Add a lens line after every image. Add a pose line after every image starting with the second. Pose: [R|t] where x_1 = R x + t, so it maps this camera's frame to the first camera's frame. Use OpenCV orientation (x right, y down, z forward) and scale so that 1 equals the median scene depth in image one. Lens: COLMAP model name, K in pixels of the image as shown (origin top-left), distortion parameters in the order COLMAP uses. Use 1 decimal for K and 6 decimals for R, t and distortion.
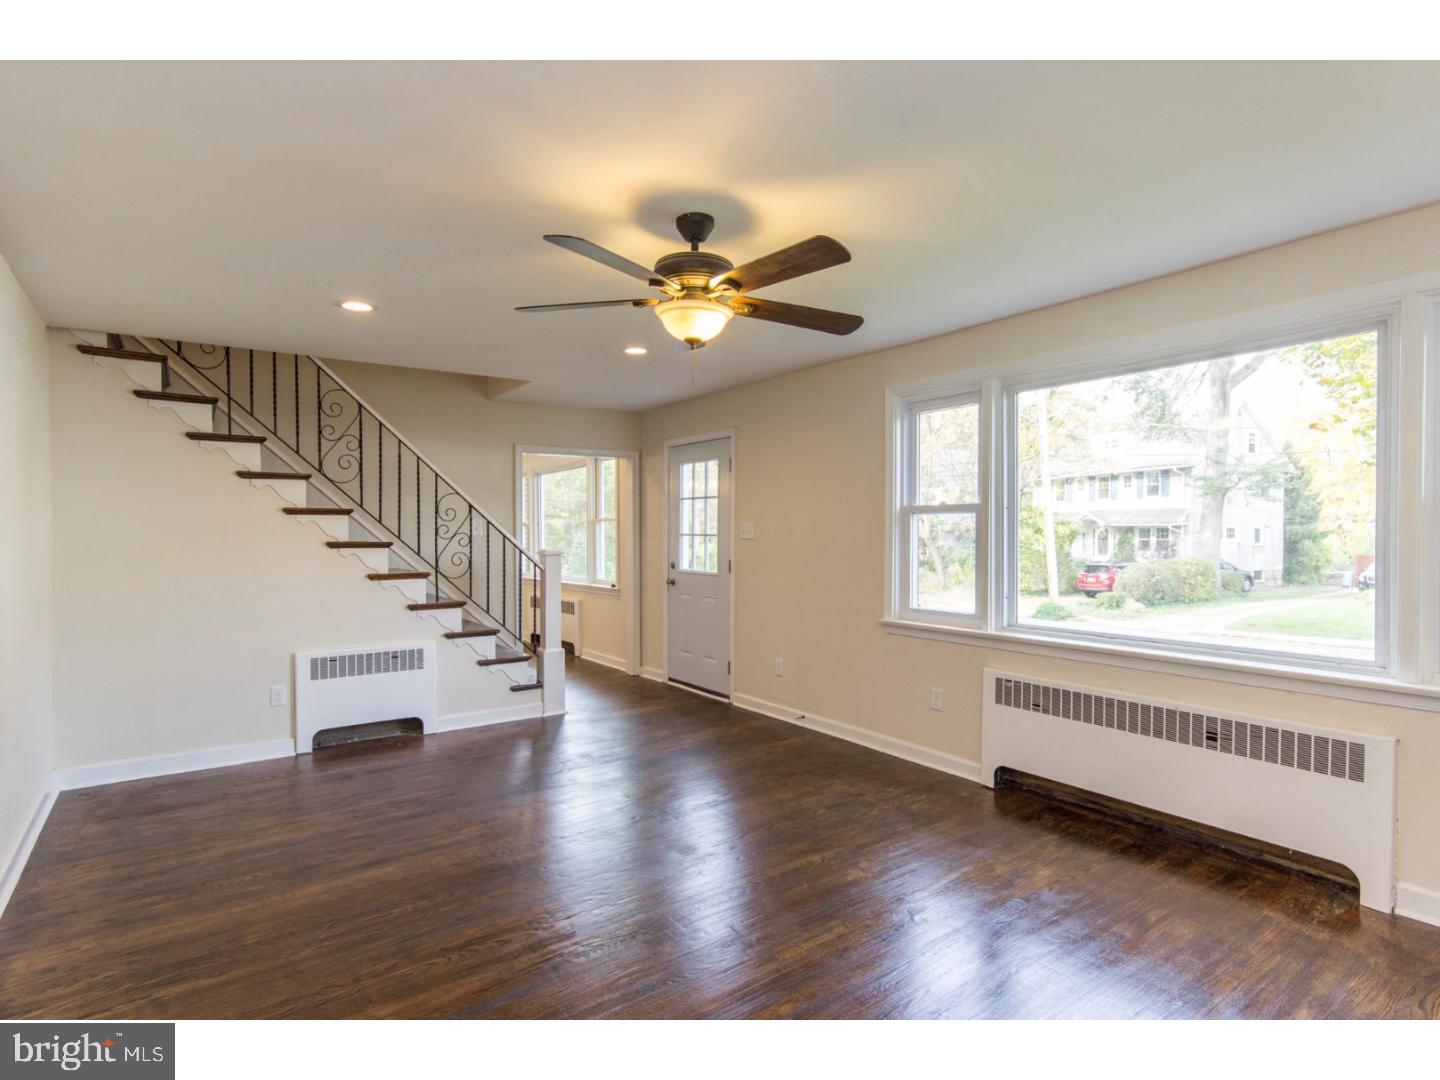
lens RADIAL K [[731.6, 0, 721.2], [0, 731.6, 543.4], [0, 0, 1]] dist [0.015246, -0.007497]
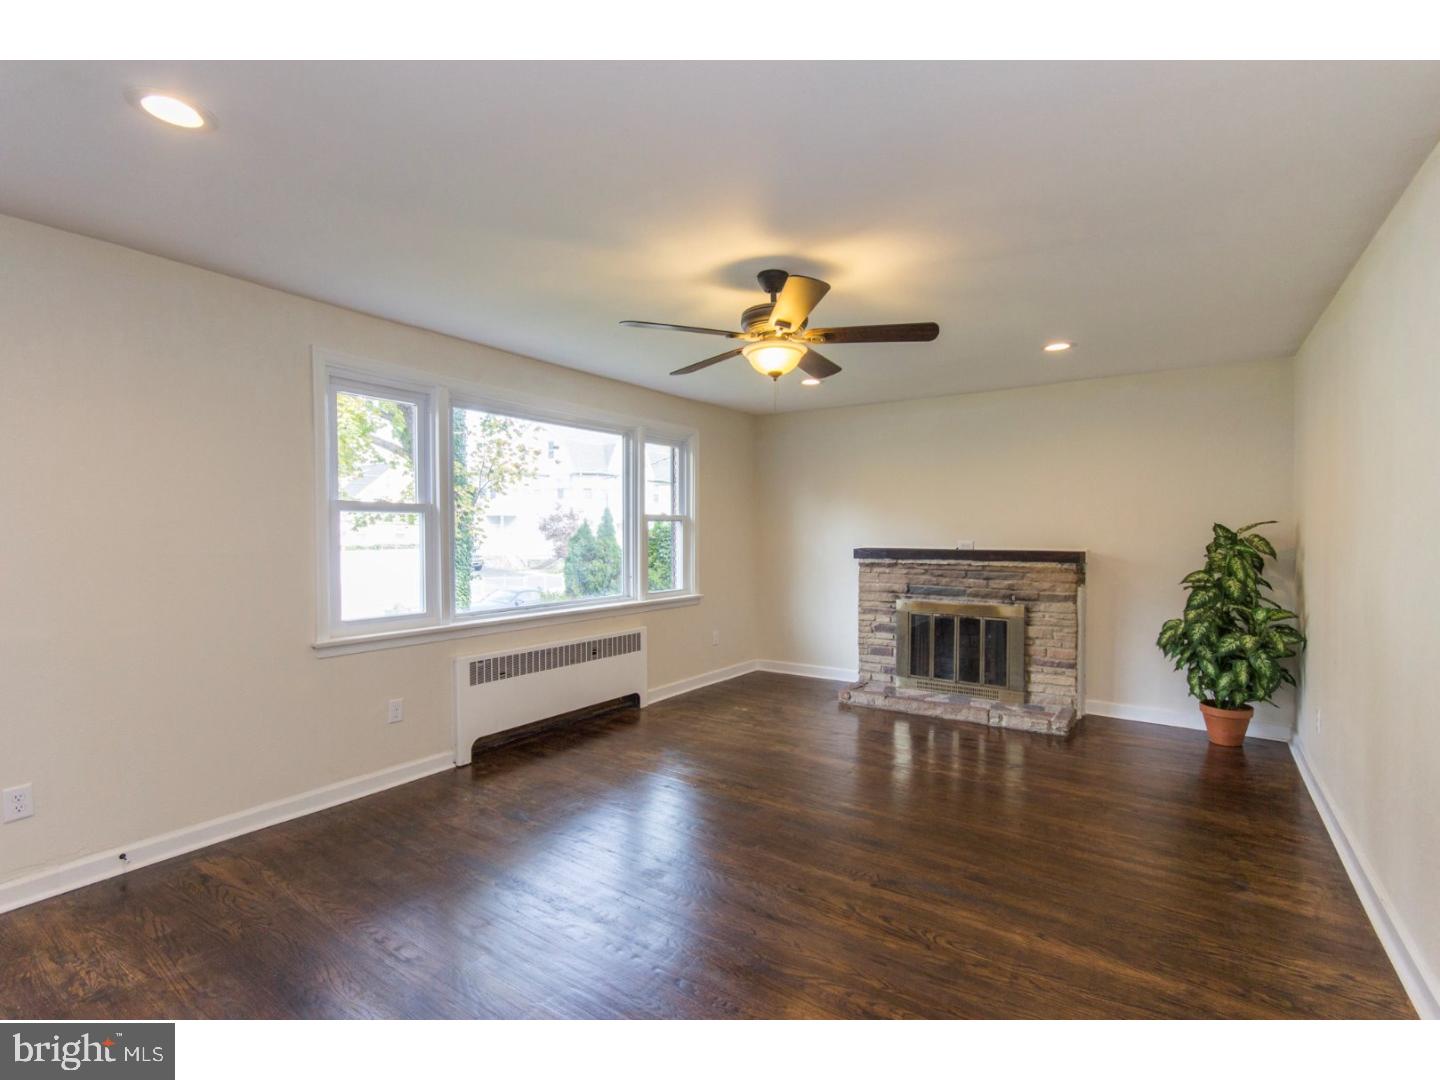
lens RADIAL K [[682.4, 0, 714.7], [0, 682.4, 543.7], [0, 0, 1]] dist [0.006161, 0.001039]
pose [[-0.325658, -0.012706, 0.945402, -0.820591], [0.017571, 0.999656, 0.019488, -0.012935], [-0.945324, 0.022958, -0.325323, 1.112958]]
